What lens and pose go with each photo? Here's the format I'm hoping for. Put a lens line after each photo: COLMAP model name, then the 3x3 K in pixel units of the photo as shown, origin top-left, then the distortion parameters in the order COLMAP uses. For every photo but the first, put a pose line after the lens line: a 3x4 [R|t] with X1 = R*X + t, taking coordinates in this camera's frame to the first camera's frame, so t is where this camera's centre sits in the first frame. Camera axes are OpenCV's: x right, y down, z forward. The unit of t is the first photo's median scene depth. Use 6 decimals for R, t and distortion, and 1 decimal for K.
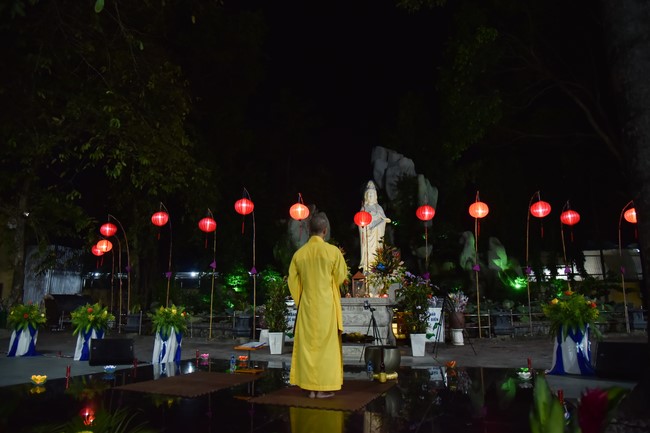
lens RADIAL K [[459.7, 0, 325.0], [0, 459.7, 216.5], [0, 0, 1]] dist [-0.103999, 0.068725]
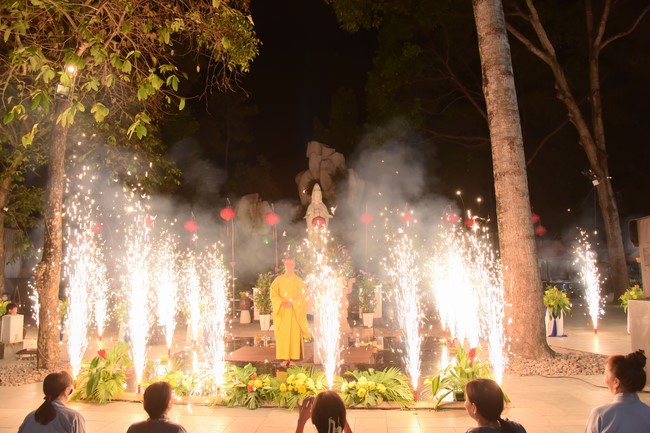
lens RADIAL K [[459.7, 0, 325.0], [0, 459.7, 216.5], [0, 0, 1]] dist [-0.103999, 0.068725]
pose [[0.982126, 0.008069, 0.188049, -0.131326], [-0.020587, 0.997692, 0.064713, -0.087753], [-0.187093, -0.067427, 0.980025, -0.233521]]
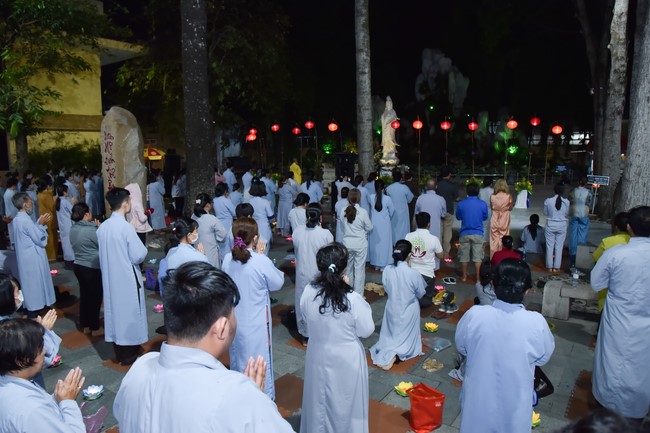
lens RADIAL K [[459.7, 0, 325.0], [0, 459.7, 216.5], [0, 0, 1]] dist [-0.103999, 0.068725]
pose [[0.957347, 0.038863, -0.286316, 0.481874], [0.059236, 0.943467, 0.326129, -0.283037], [0.282804, -0.329179, 0.900923, -0.993240]]
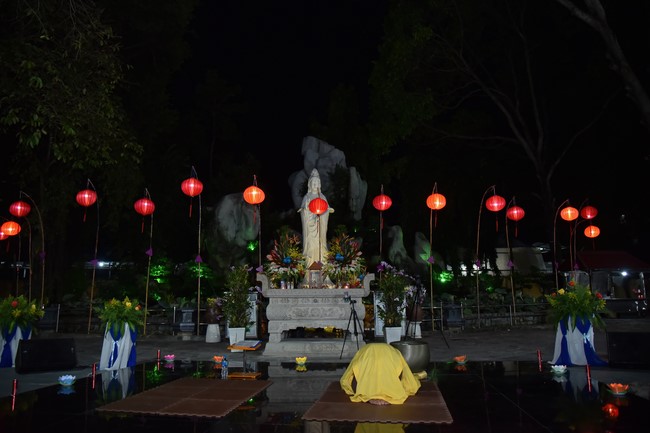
lens RADIAL K [[459.7, 0, 325.0], [0, 459.7, 216.5], [0, 0, 1]] dist [-0.103999, 0.068725]
pose [[0.978999, 0.032672, 0.201229, -0.087141], [-0.035301, 0.999332, 0.009489, 0.015445], [-0.200785, -0.016394, 0.979498, 0.067552]]
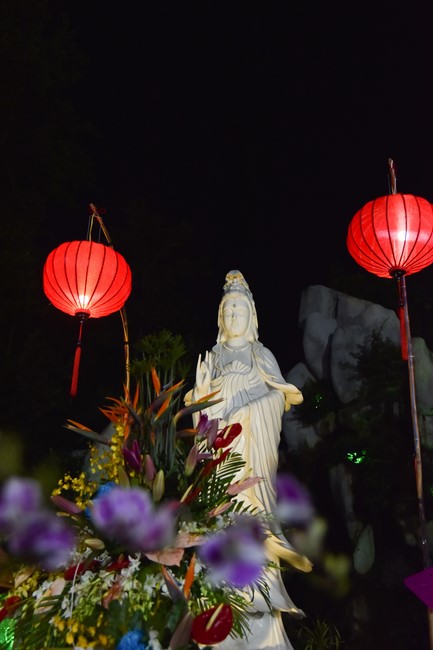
lens RADIAL K [[747.3, 0, 216.5], [0, 747.3, 325.0], [0, 0, 1]] dist [0.003386, 0.002833]
pose [[0.997235, -0.015092, -0.072764, 0.154386], [-0.002071, 0.973135, -0.230225, 0.093934], [0.074283, 0.229739, 0.970413, 0.649347]]
